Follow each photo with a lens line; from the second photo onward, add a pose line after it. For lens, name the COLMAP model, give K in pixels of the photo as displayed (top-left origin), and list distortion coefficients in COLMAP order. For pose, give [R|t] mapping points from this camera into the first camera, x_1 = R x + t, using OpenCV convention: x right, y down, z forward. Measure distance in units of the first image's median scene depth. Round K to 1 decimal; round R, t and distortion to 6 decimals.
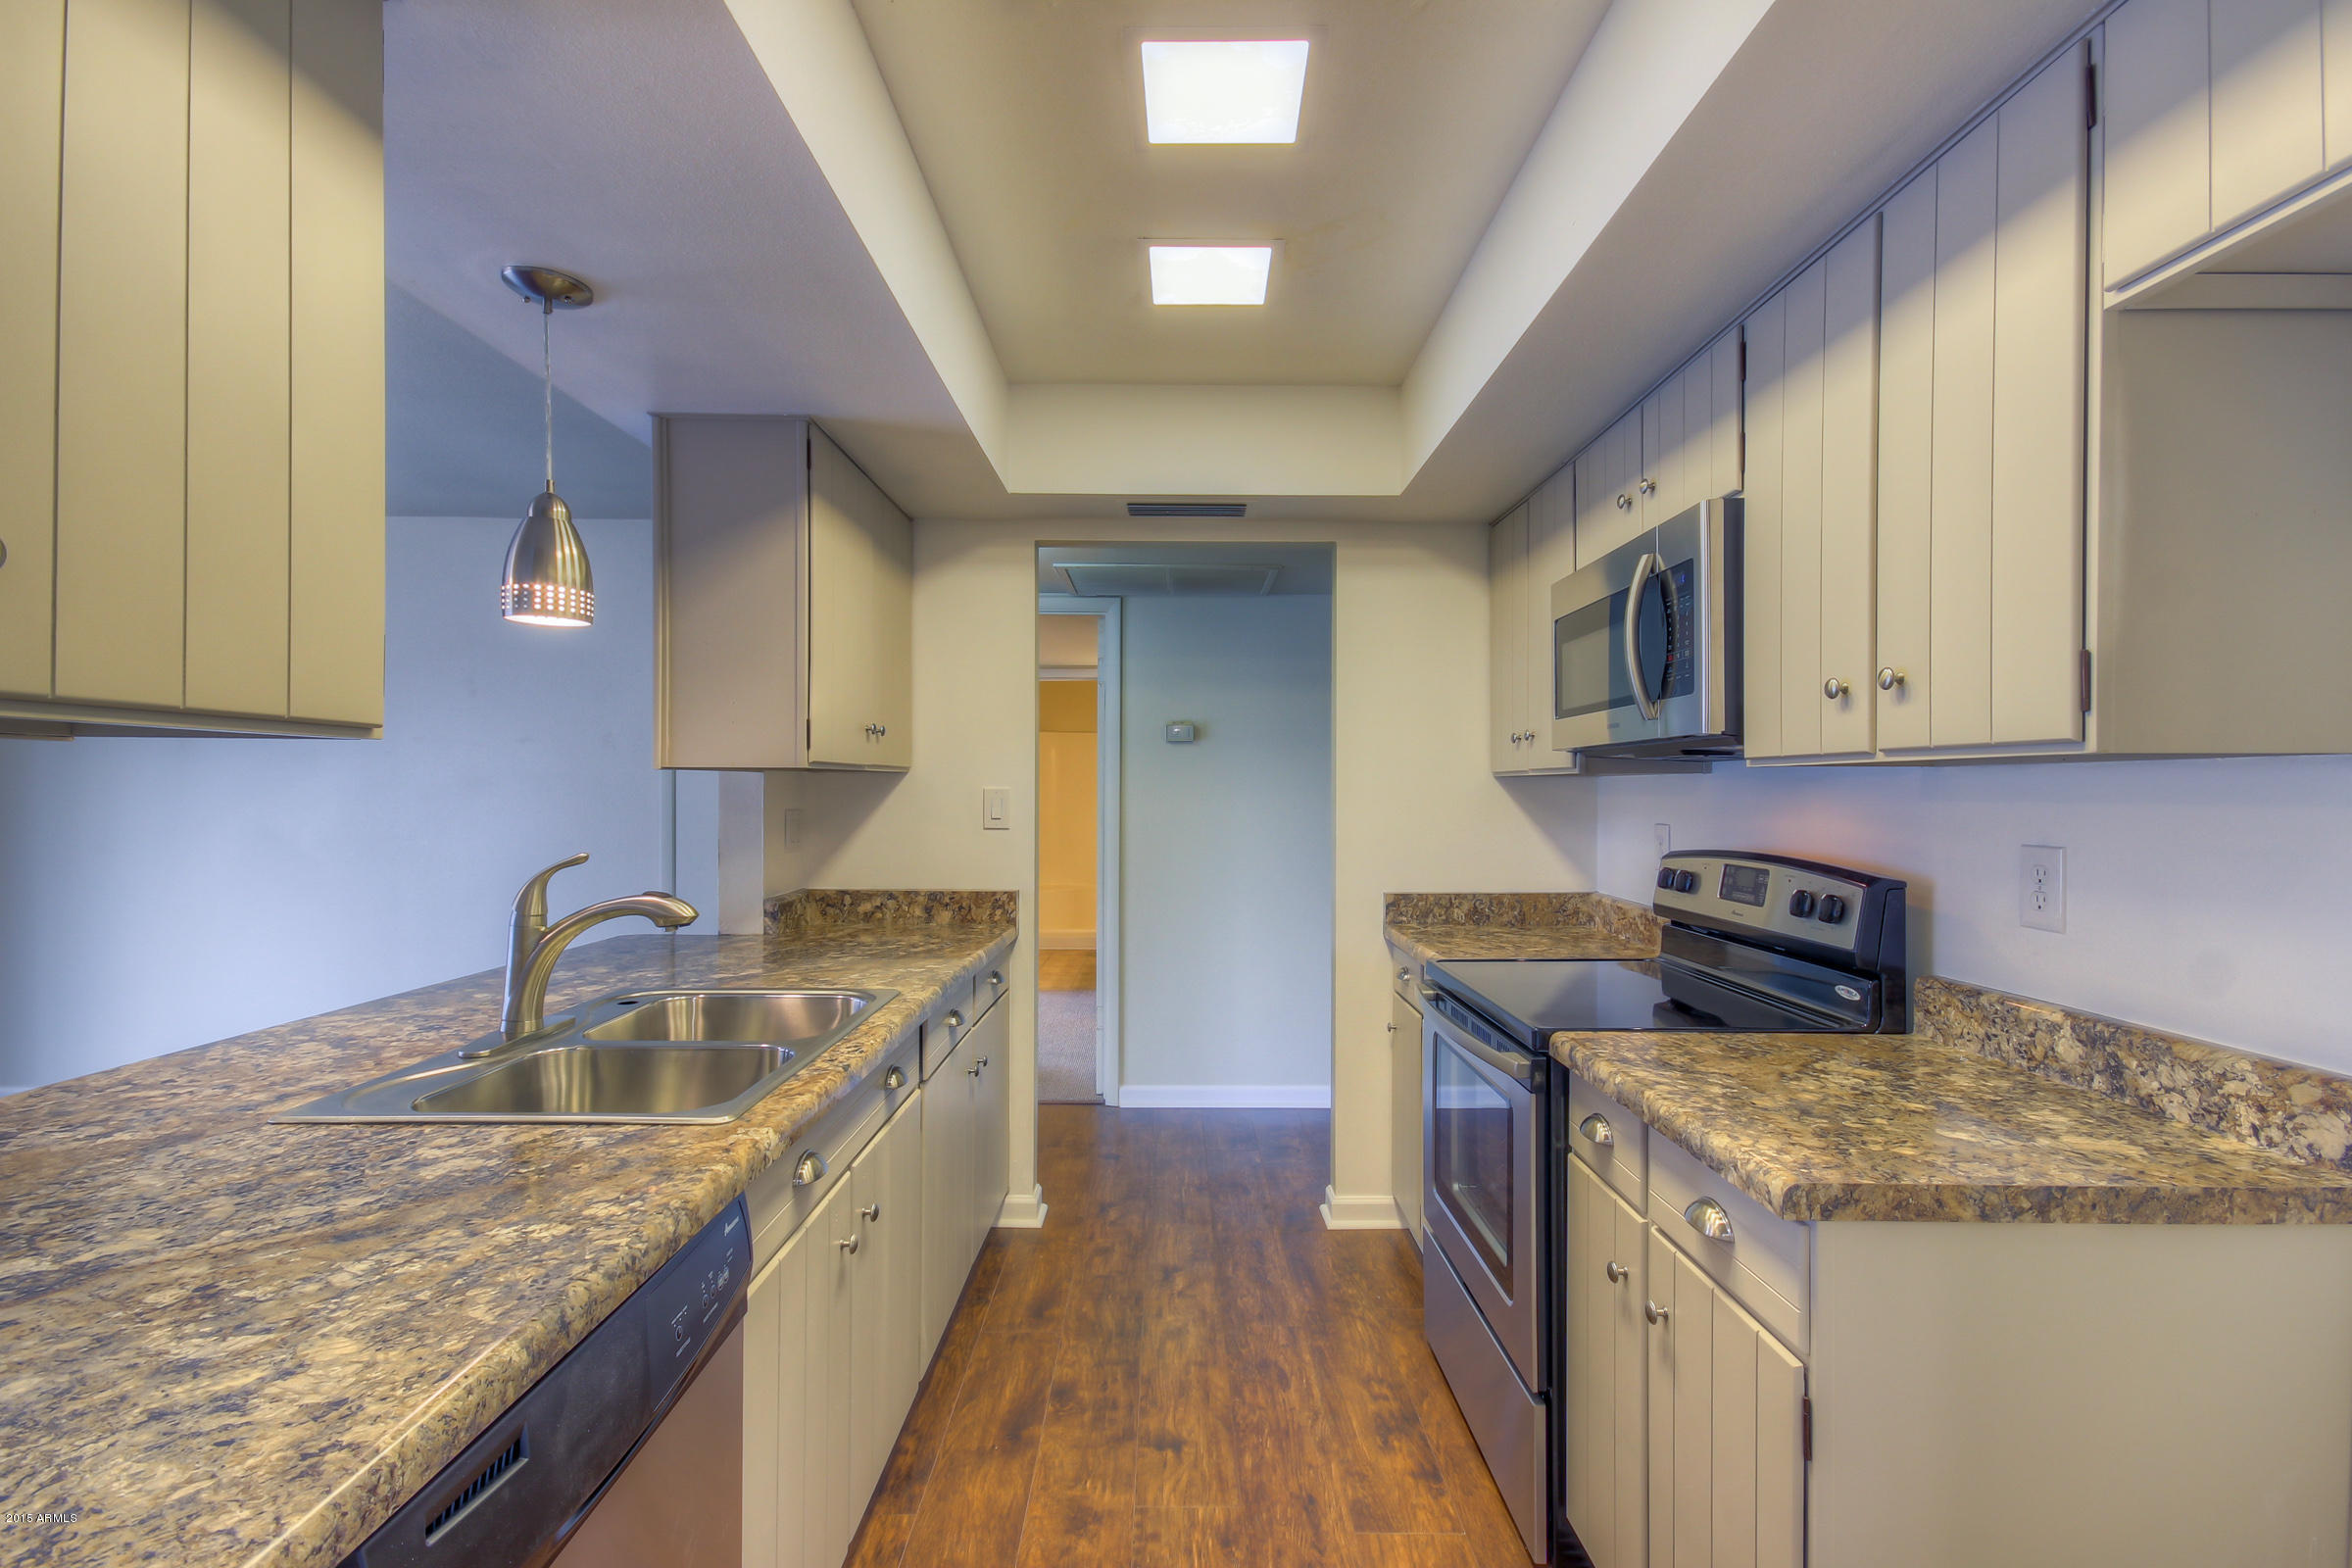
lens RADIAL K [[1079.2, 0, 1176.0], [0, 1079.2, 784.0], [0, 0, 1]] dist [0.035467, -0.014620]
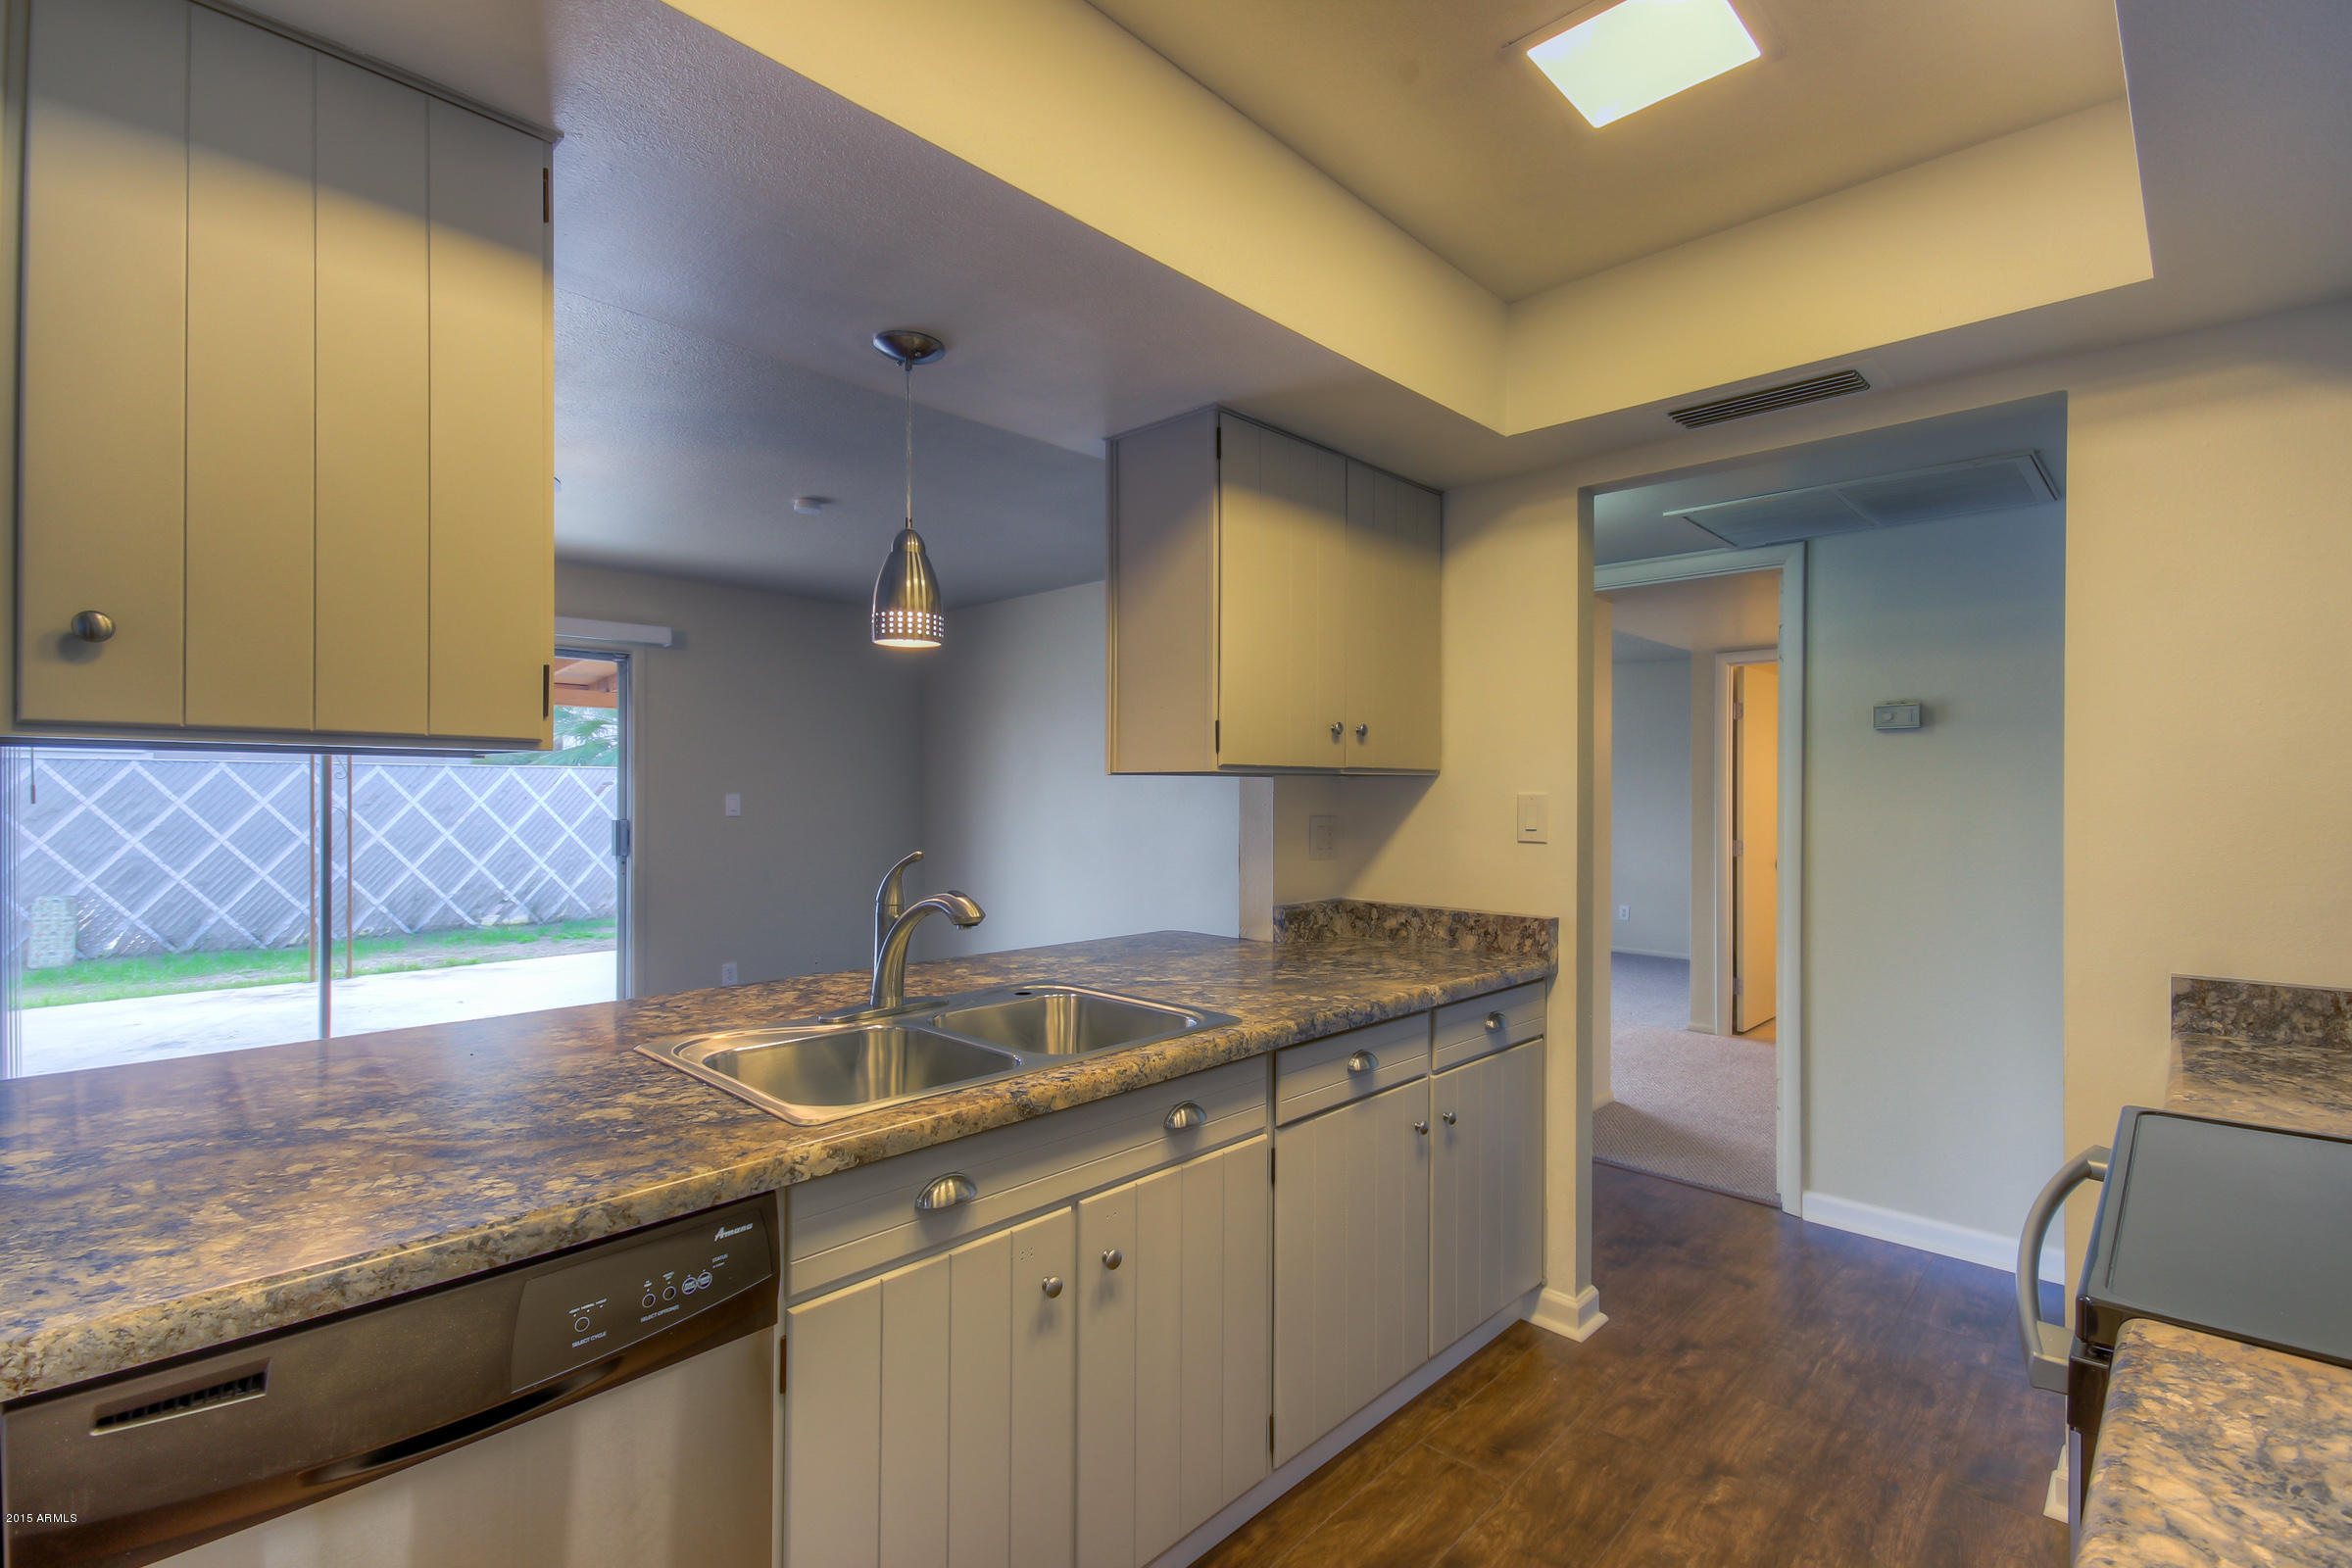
lens RADIAL K [[1074.1, 0, 1176.0], [0, 1074.1, 784.0], [0, 0, 1]] dist [0.024301, -0.008887]
pose [[0.723208, -0.005834, -0.690605, 0.401680], [0.001403, 0.999975, -0.006978, 0.003571], [0.690629, 0.004078, 0.723198, 0.400558]]
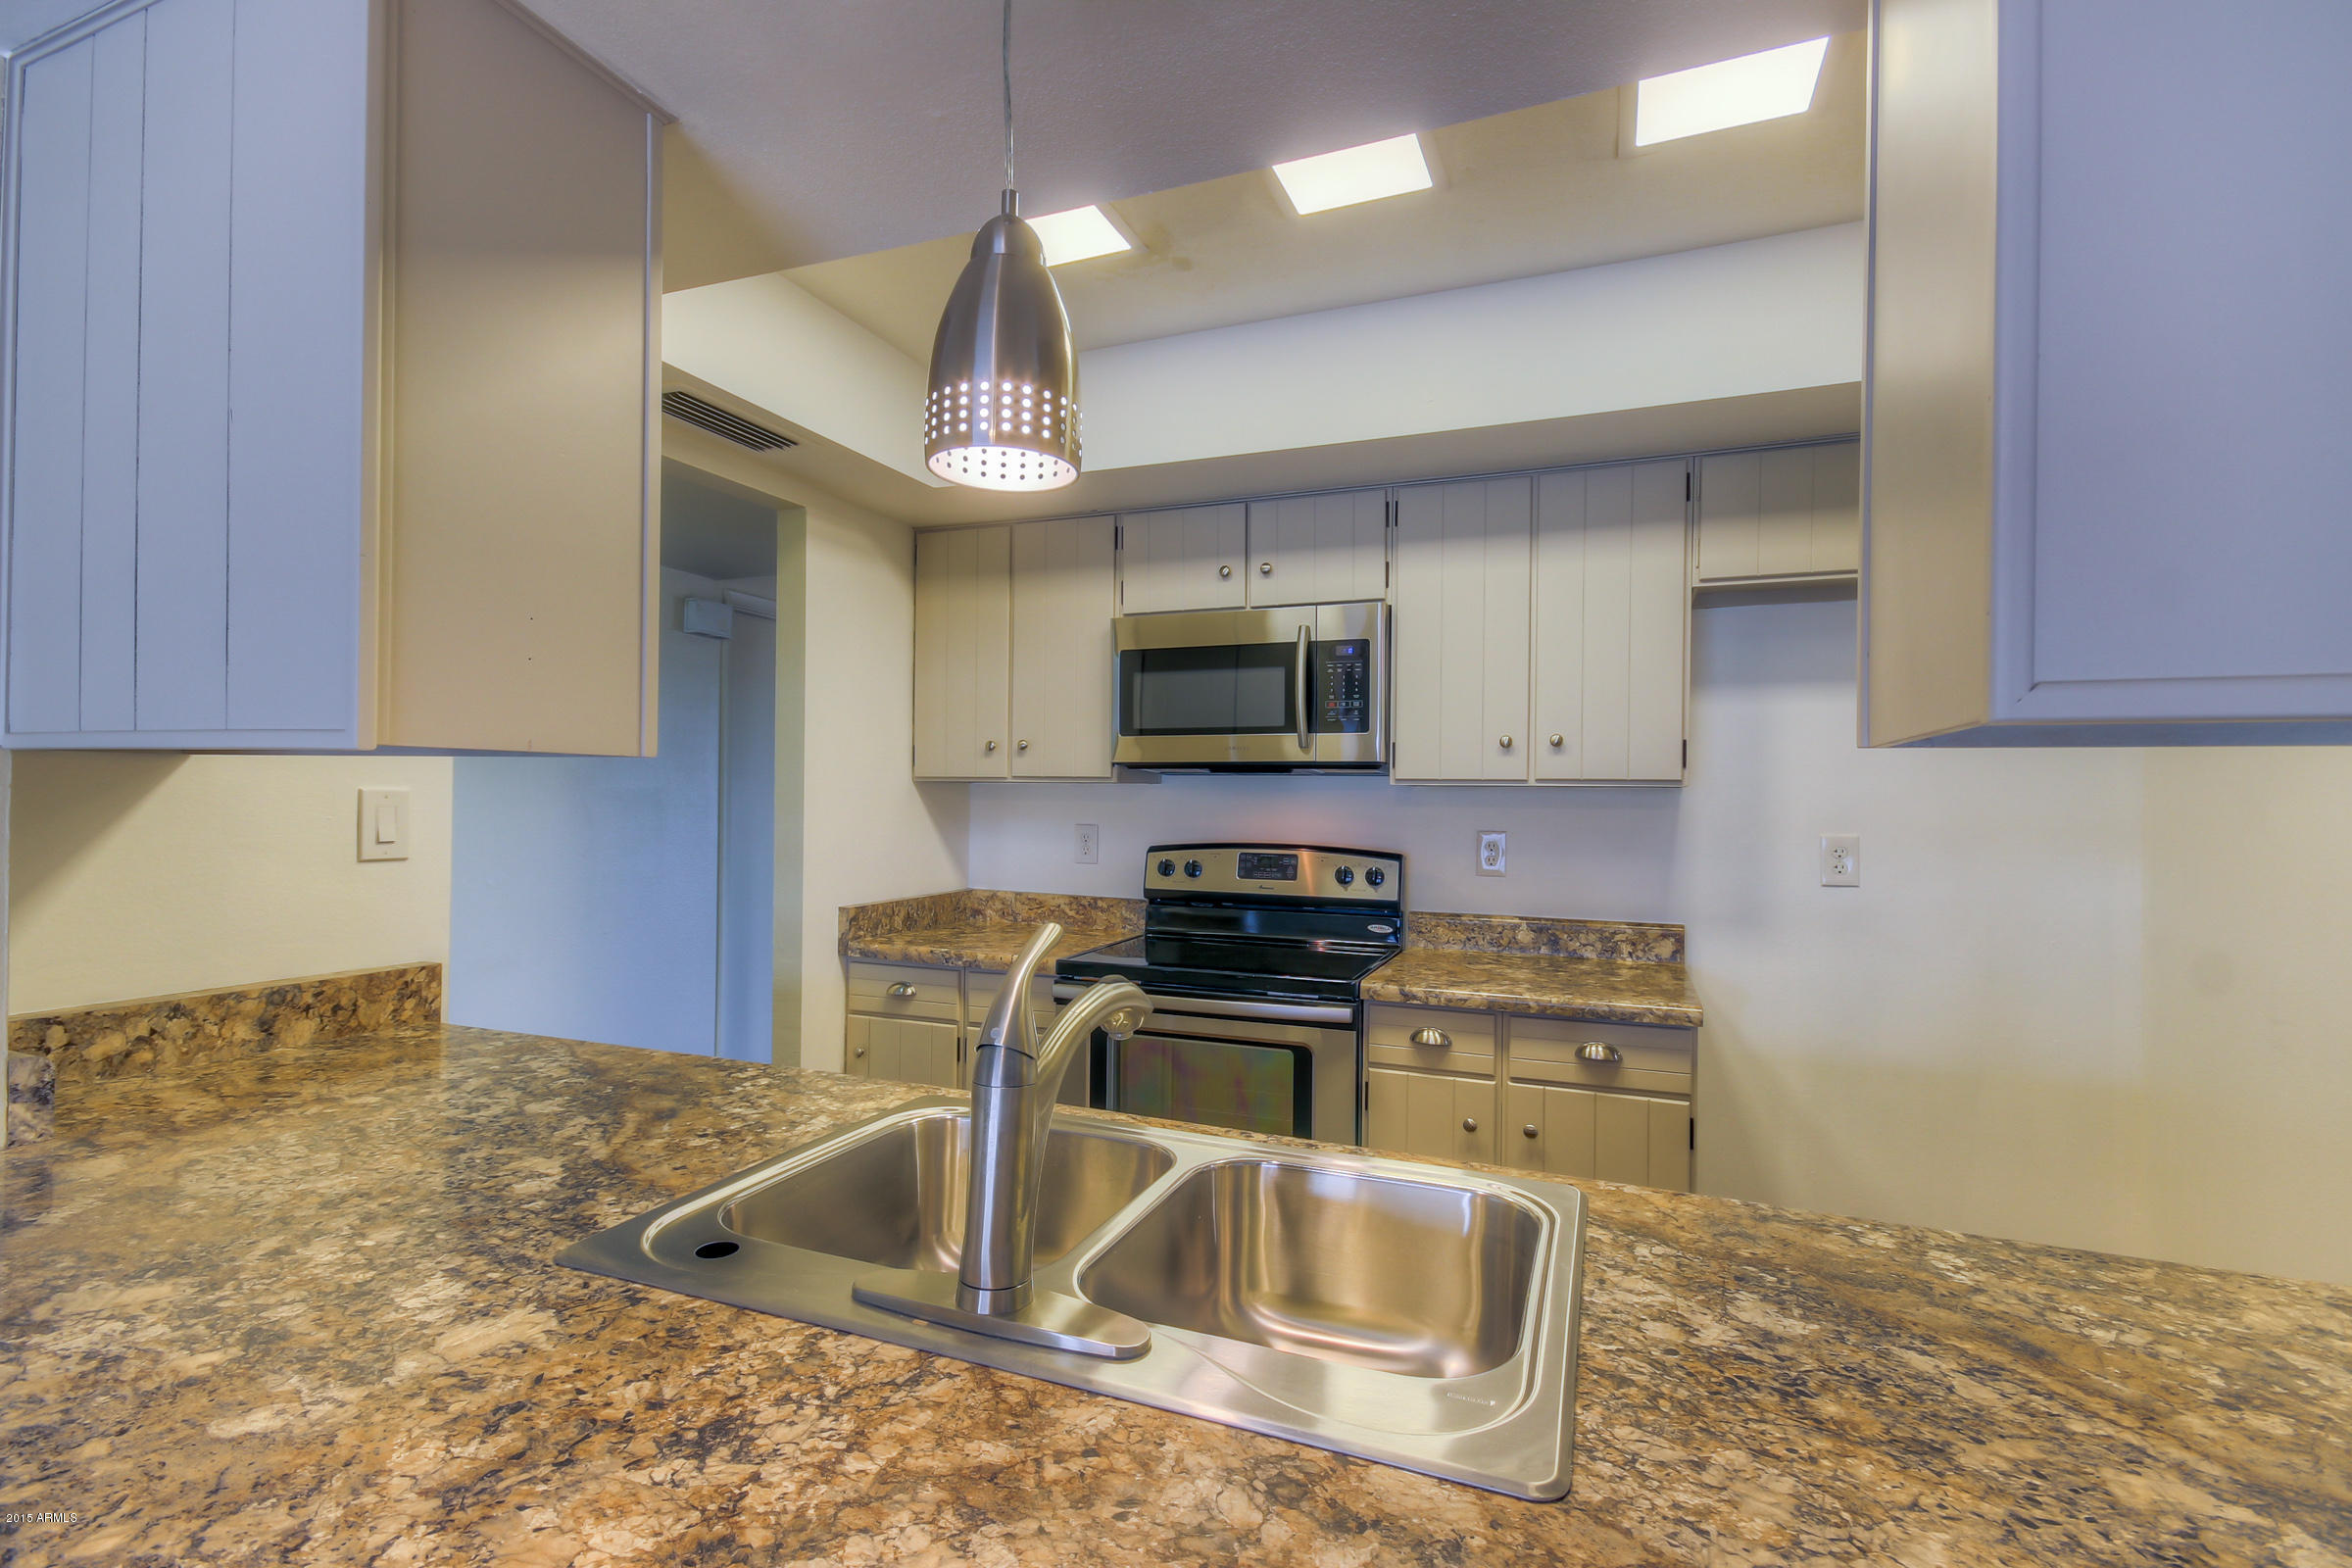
lens RADIAL K [[1069.9, 0, 1180.1], [0, 1069.9, 790.4], [0, 0, 1]] dist [0.031119, -0.014893]
pose [[0.373233, 0.007011, 0.927711, -1.034578], [-0.015765, 0.999875, -0.001214, -0.003151], [-0.927604, -0.014172, 0.373297, 0.759156]]
